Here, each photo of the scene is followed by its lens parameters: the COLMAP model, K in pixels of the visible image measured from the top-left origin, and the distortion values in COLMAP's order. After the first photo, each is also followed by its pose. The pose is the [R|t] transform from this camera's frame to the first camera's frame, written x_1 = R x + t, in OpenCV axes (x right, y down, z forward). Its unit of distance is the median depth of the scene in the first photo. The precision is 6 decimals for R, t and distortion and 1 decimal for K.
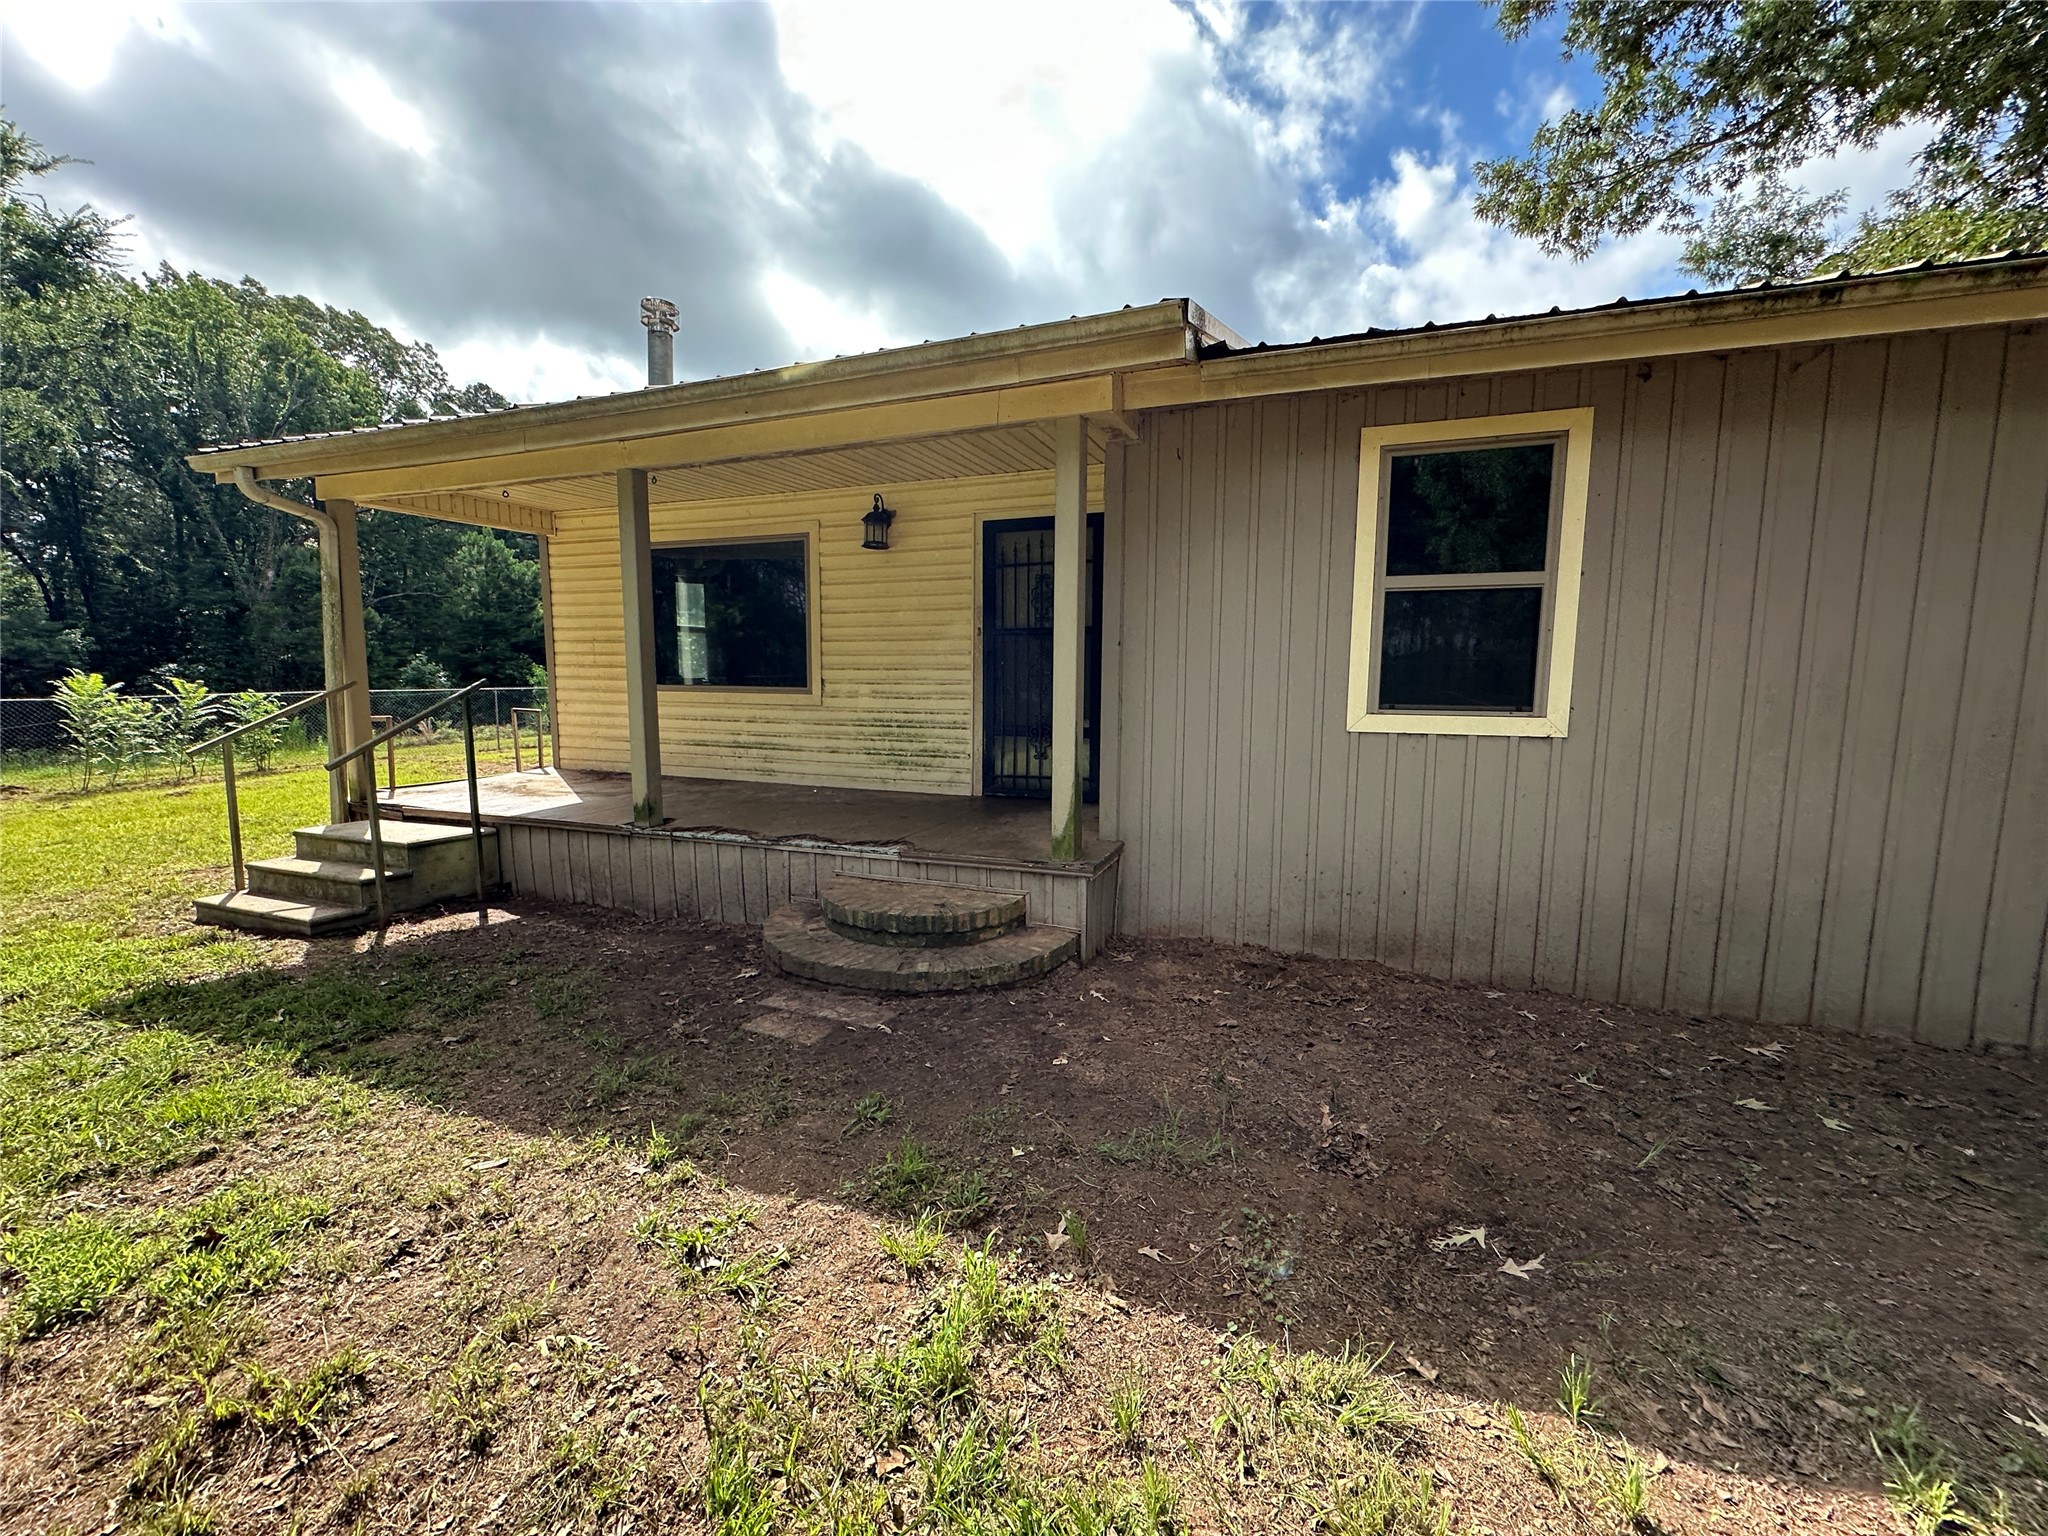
lens RADIAL K [[823.5, 0, 1017.2], [0, 823.5, 759.4], [0, 0, 1]] dist [-0.002774, 0.001101]
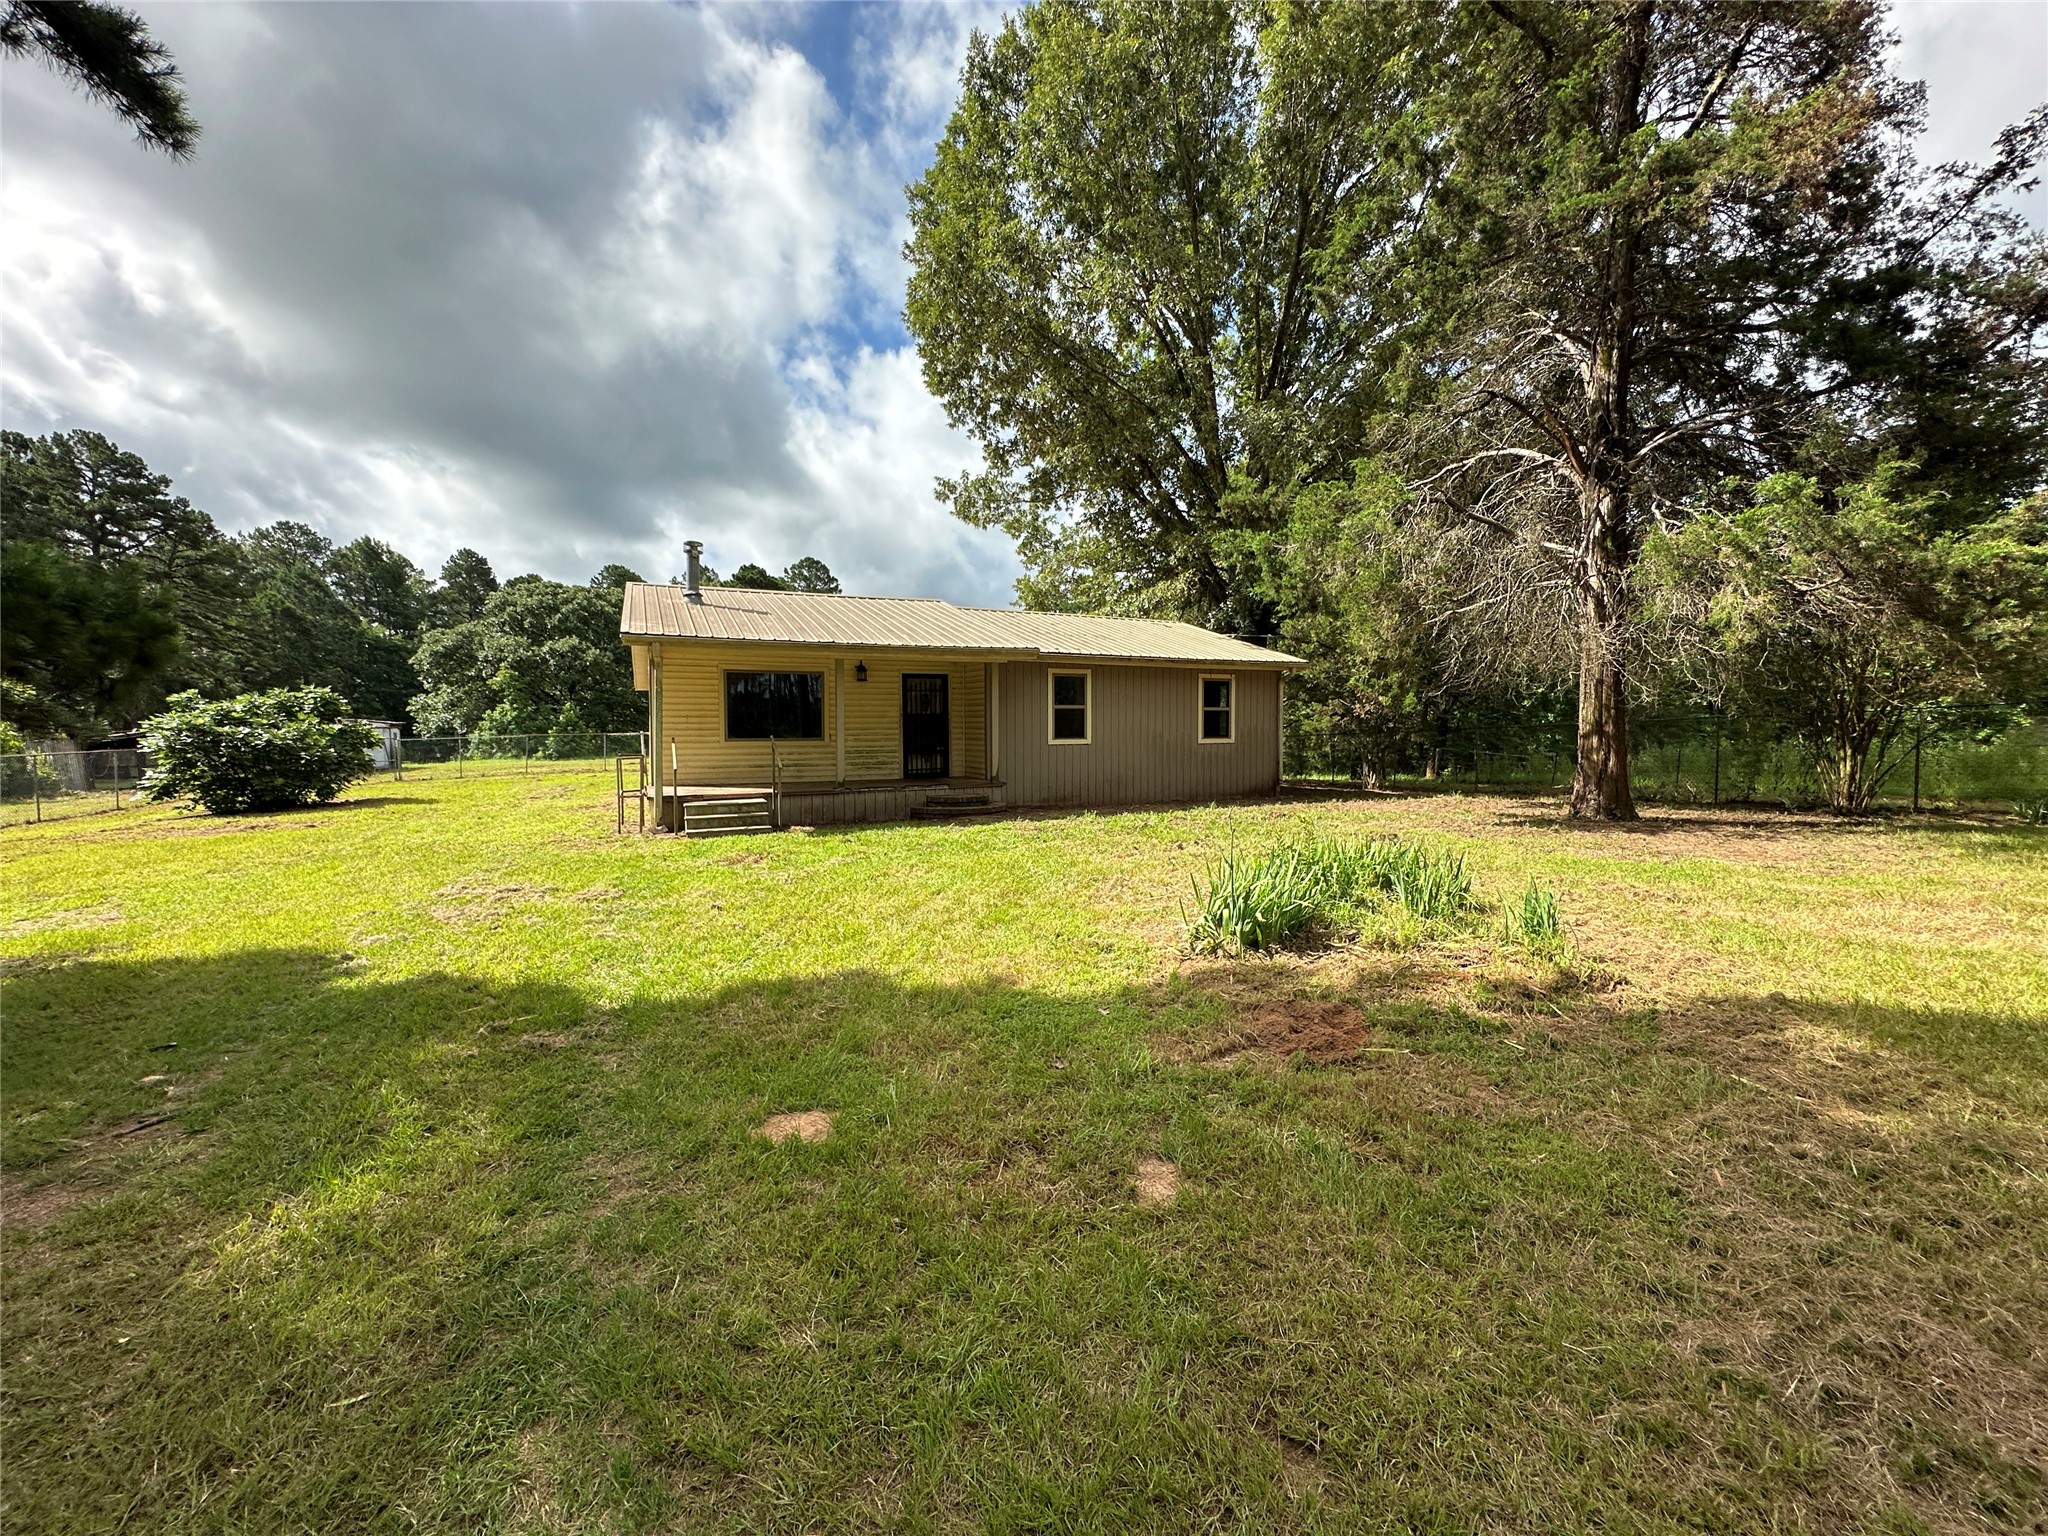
lens RADIAL K [[823.5, 0, 1036.7], [0, 823.5, 768.9], [0, 0, 1]] dist [-0.002774, 0.001101]
pose [[0.708400, -0.041862, 0.704569, -2.416161], [0.084028, 0.996142, -0.025299, 0.176545], [-0.700792, 0.077125, 0.709184, -1.725723]]
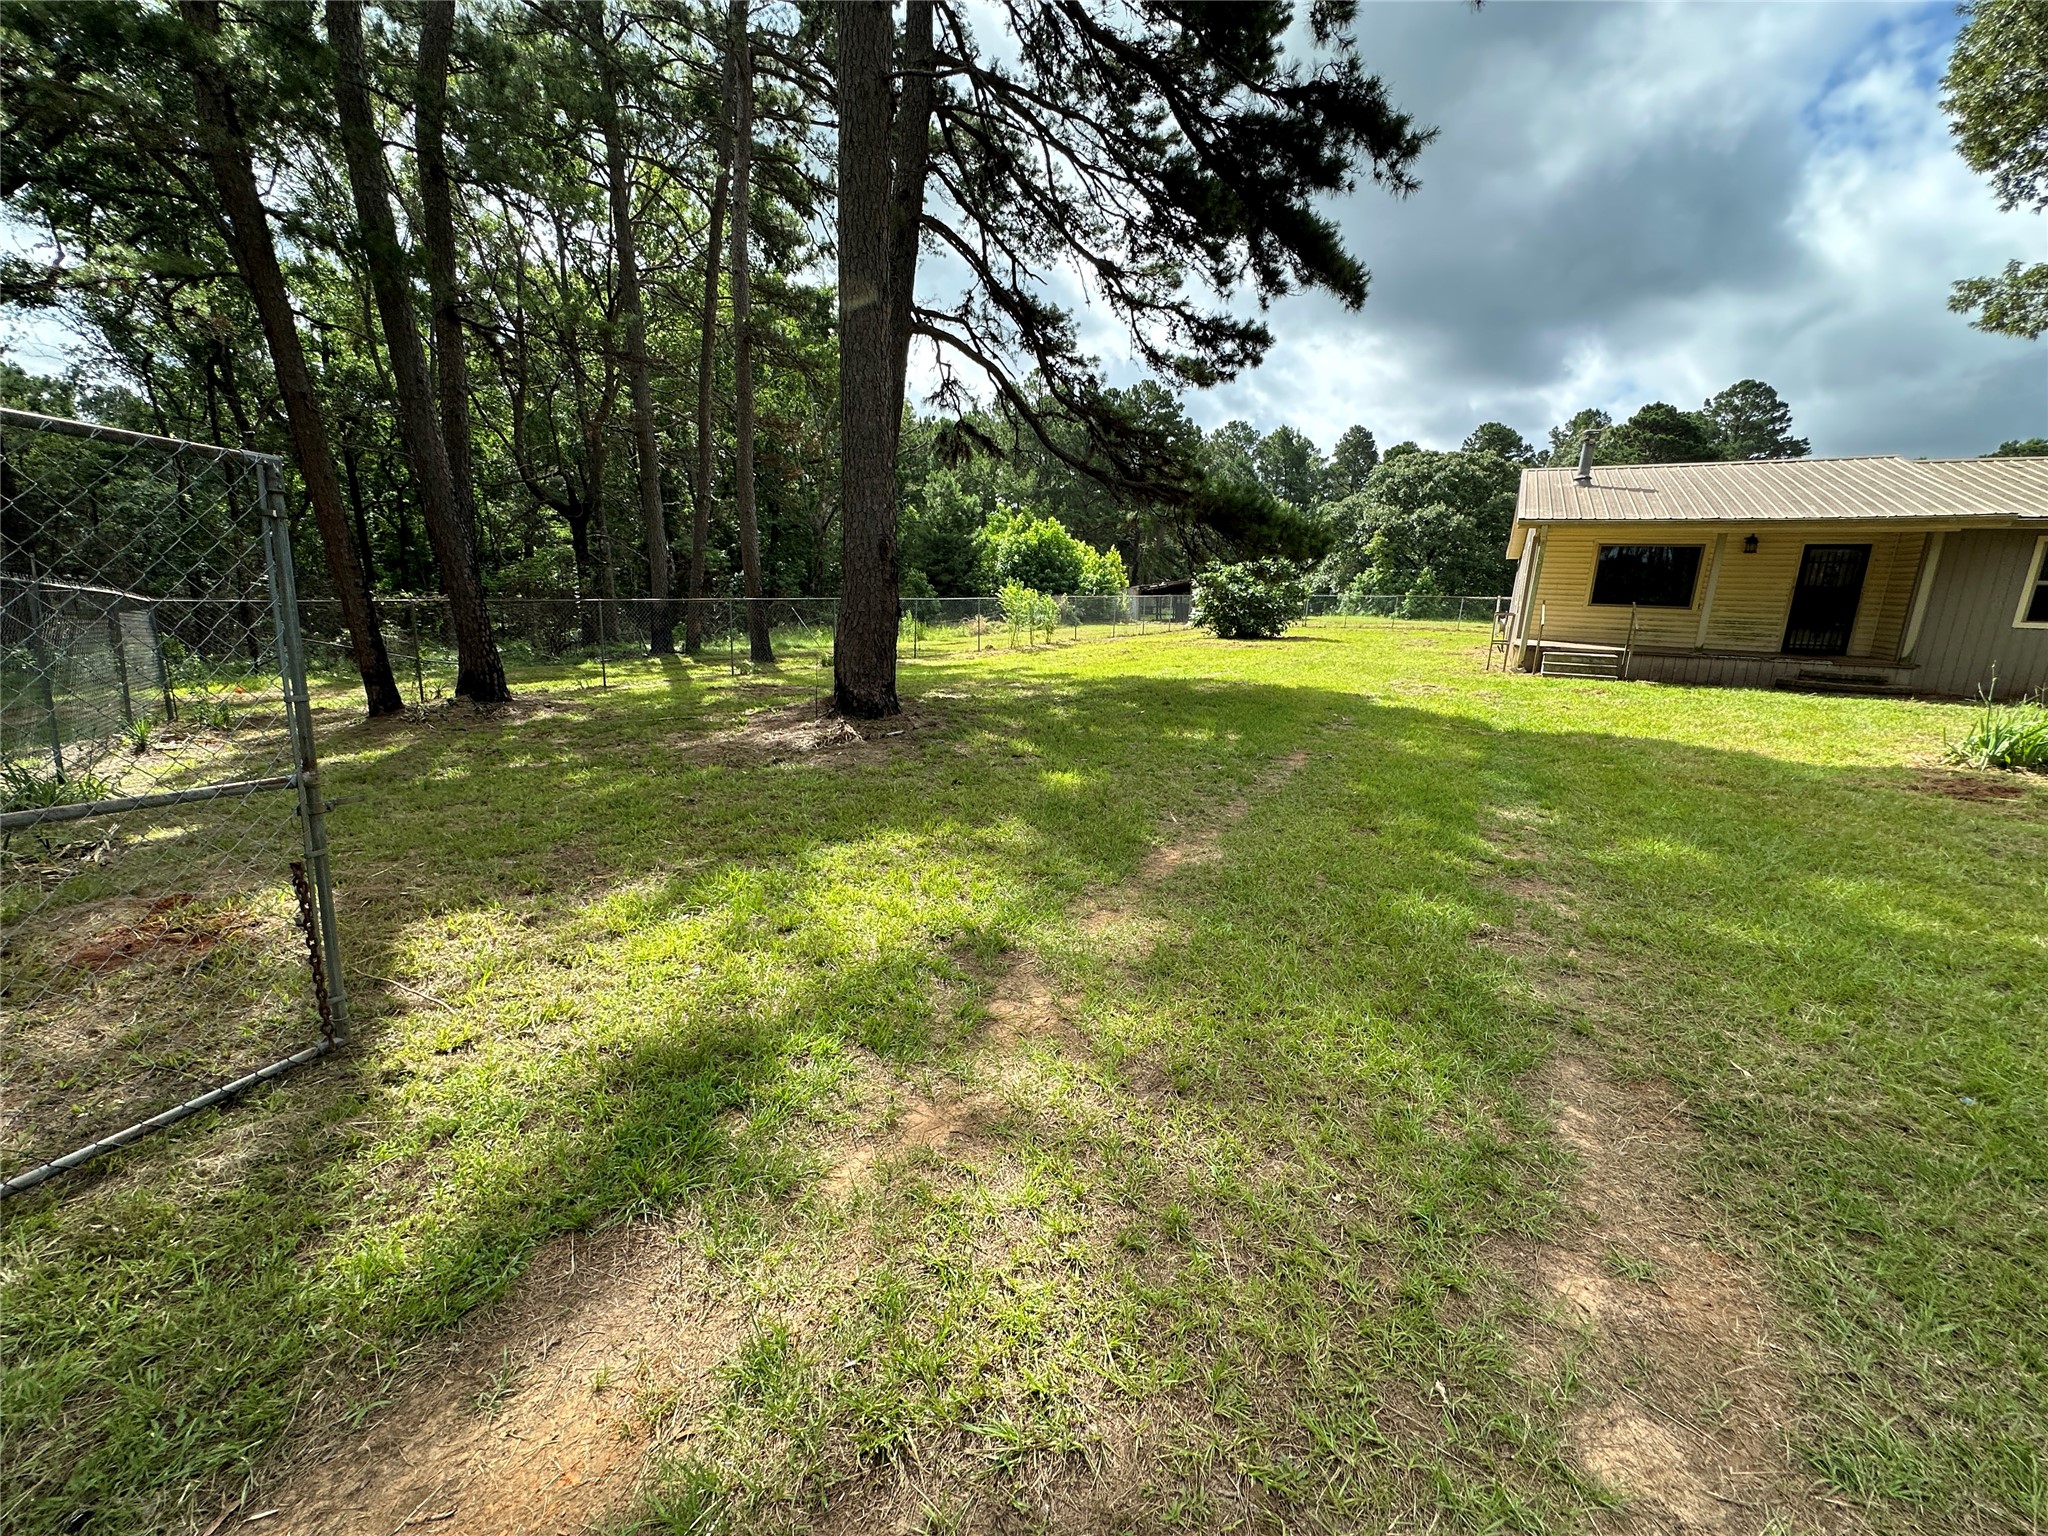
lens RADIAL K [[823.5, 0, 1011.7], [0, 823.5, 775.3], [0, 0, 1]] dist [-0.002774, 0.001101]
pose [[0.984877, 0.063521, -0.161192, -3.062375], [-0.043933, 0.991520, 0.122301, 0.336711], [0.167593, -0.113370, 0.979316, -3.050480]]
